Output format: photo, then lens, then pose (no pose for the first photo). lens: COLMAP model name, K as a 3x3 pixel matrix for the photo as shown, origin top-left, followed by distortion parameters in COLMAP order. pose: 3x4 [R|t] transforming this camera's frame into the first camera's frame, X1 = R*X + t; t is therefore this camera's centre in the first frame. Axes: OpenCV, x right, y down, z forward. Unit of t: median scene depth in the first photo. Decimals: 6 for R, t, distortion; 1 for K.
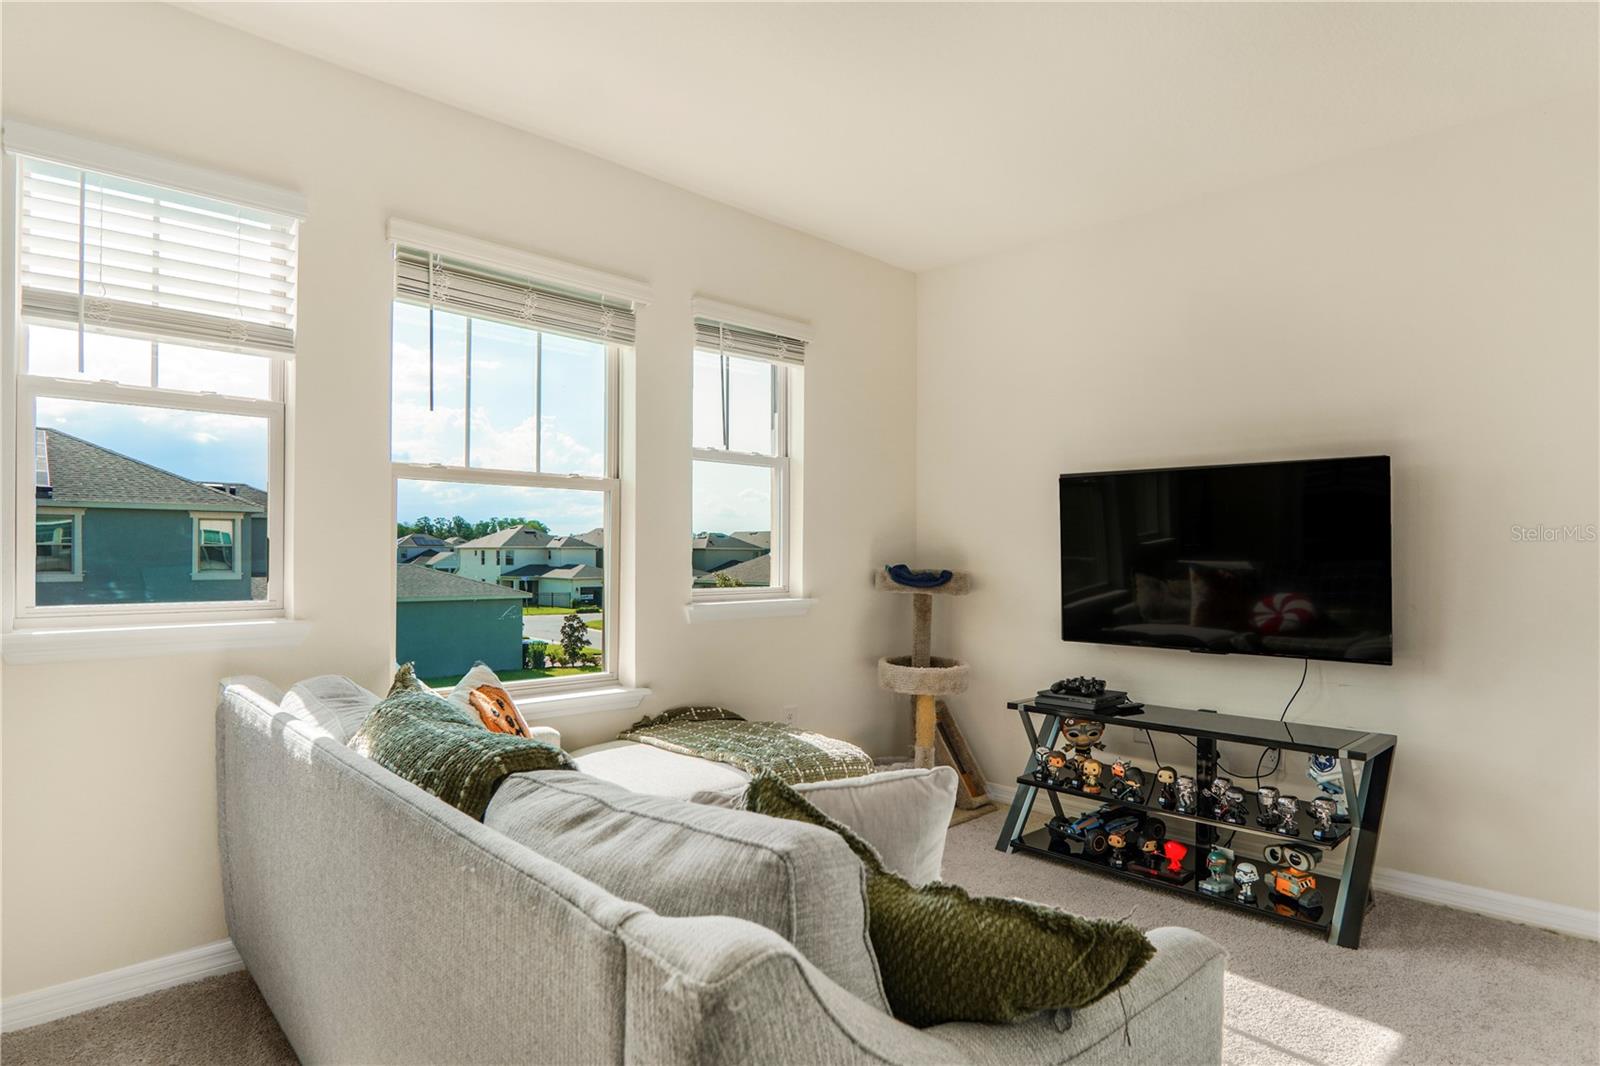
lens RADIAL K [[867.4, 0, 810.1], [0, 867.4, 539.9], [0, 0, 1]] dist [-0.020275, 0.001774]
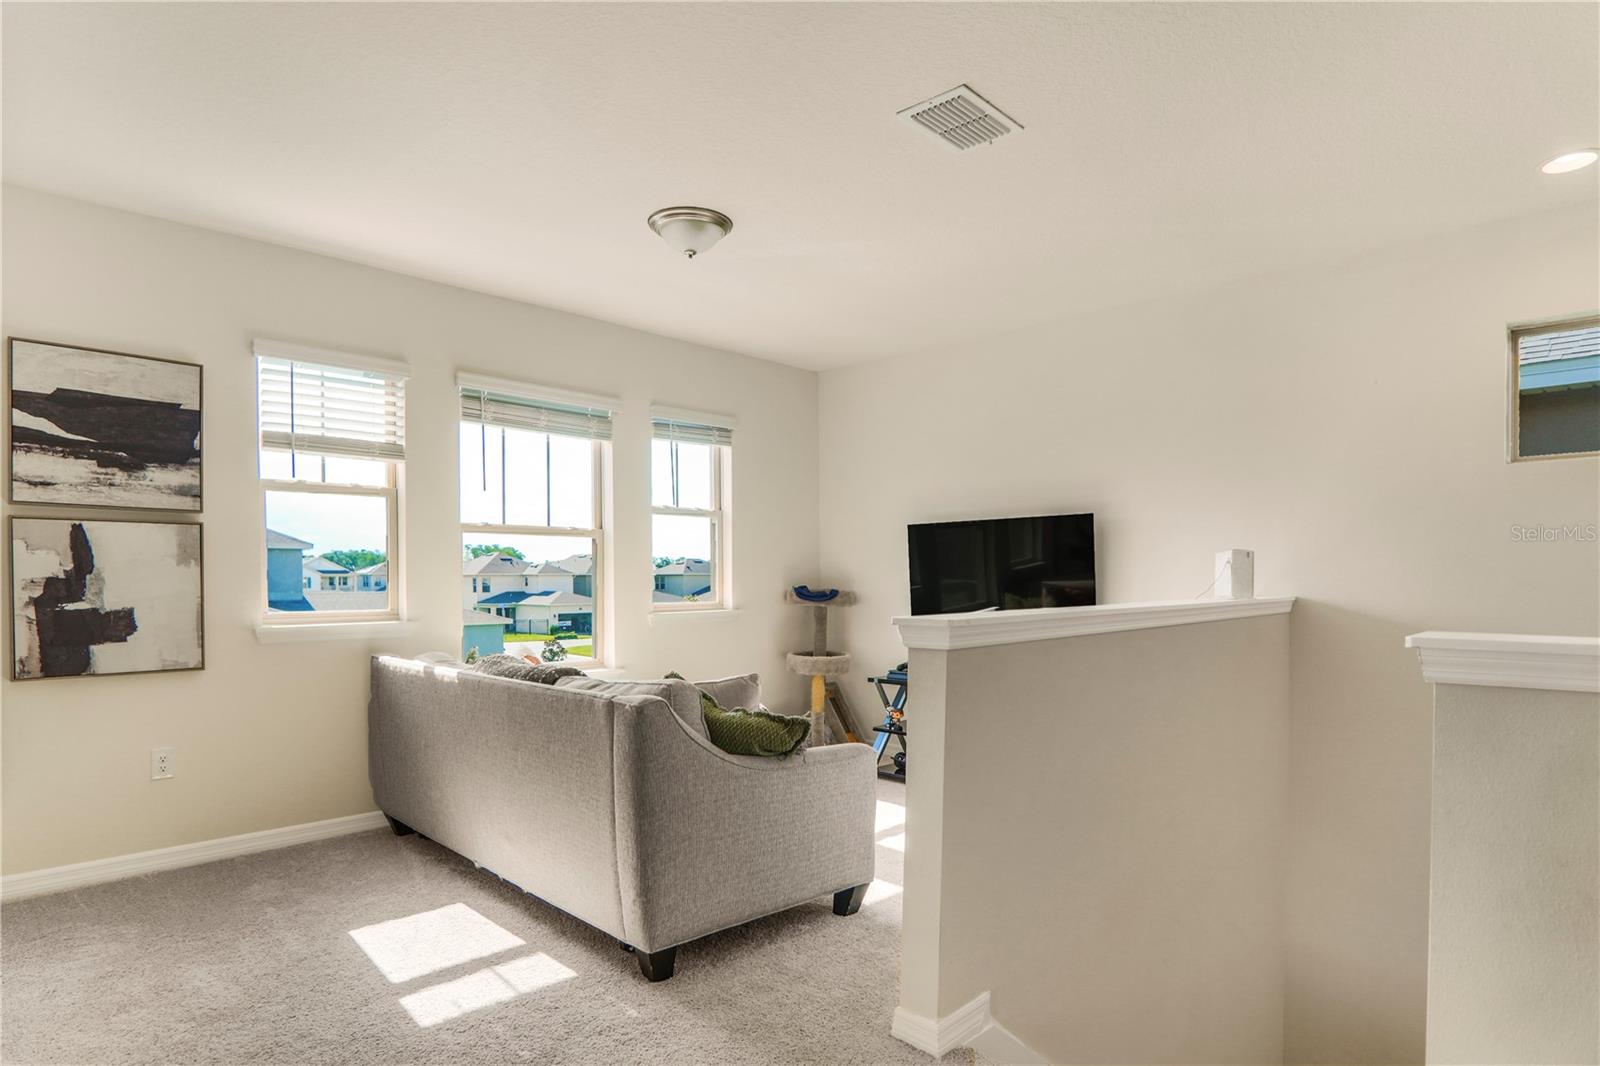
lens RADIAL K [[871.9, 0, 805.4], [0, 871.9, 586.8], [0, 0, 1]] dist [-0.003914, -0.000189]
pose [[0.999794, -0.008610, 0.018395, 0.098019], [0.008137, 0.999638, 0.025656, -0.006851], [-0.018610, -0.025501, 0.999502, -0.495906]]
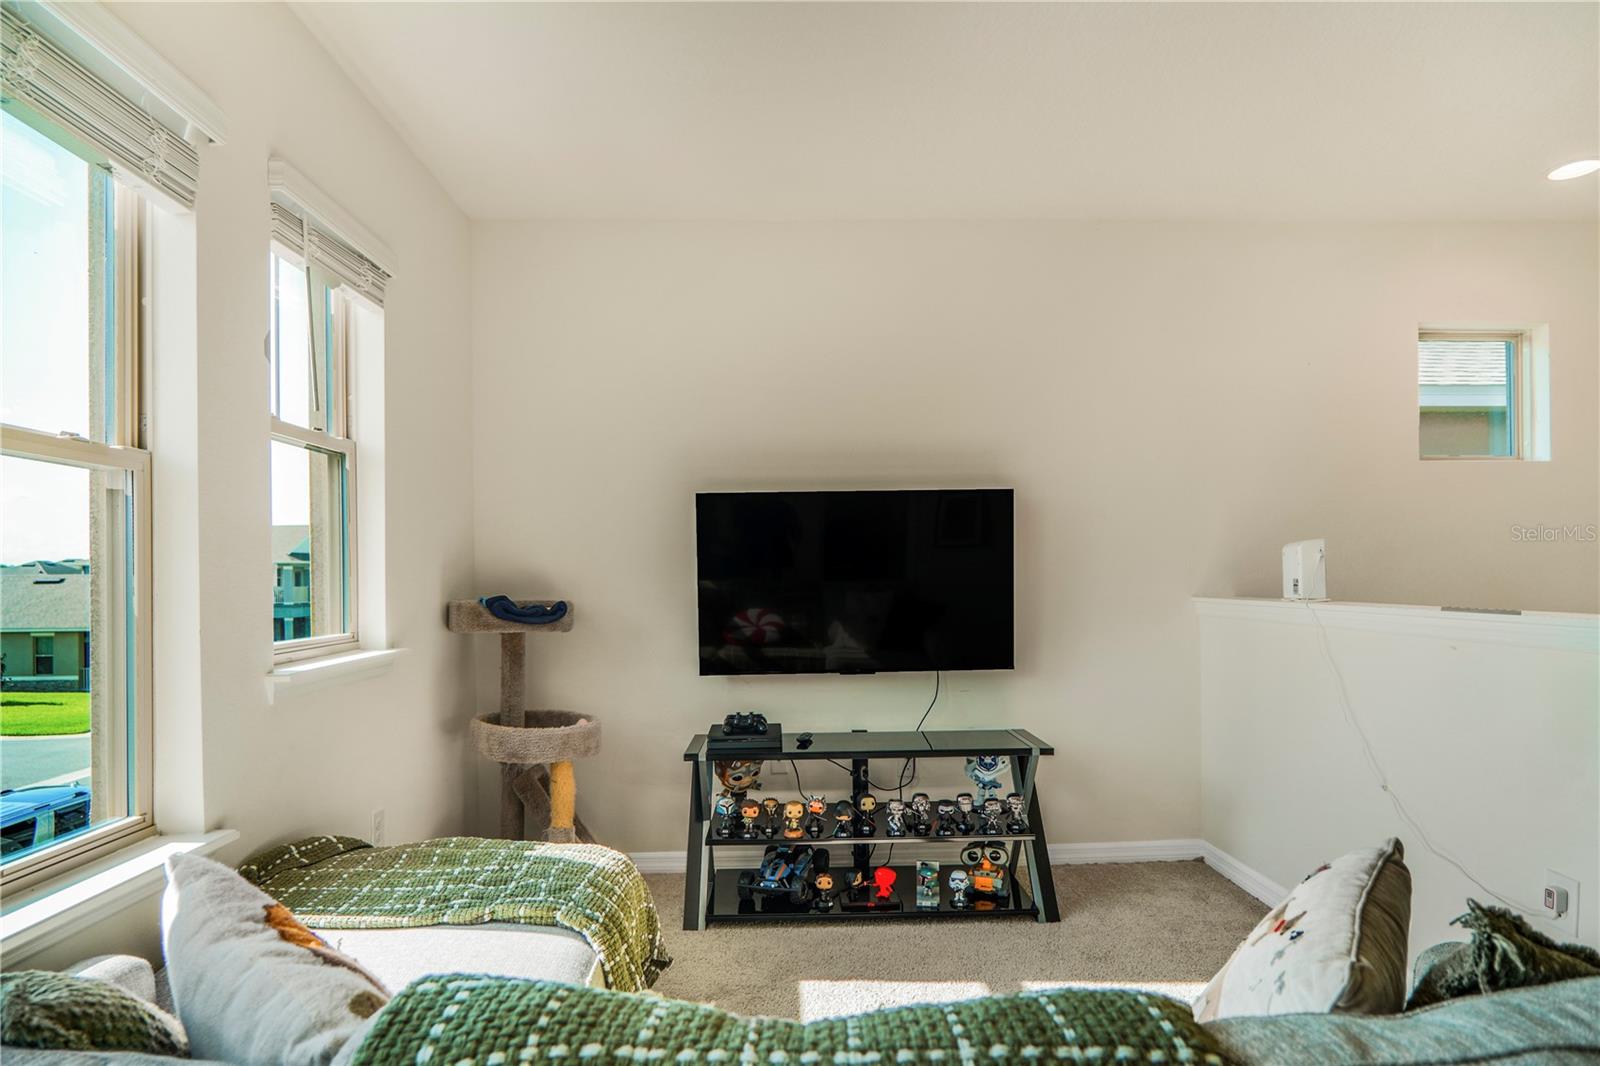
lens RADIAL K [[888.1, 0, 796.5], [0, 888.1, 563.5], [0, 0, 1]] dist [-0.017387, 0.000610]
pose [[0.686582, -0.004179, 0.727041, -0.333717], [0.001563, 0.999990, 0.004272, -0.003030], [-0.727051, -0.001797, 0.686581, 0.326661]]
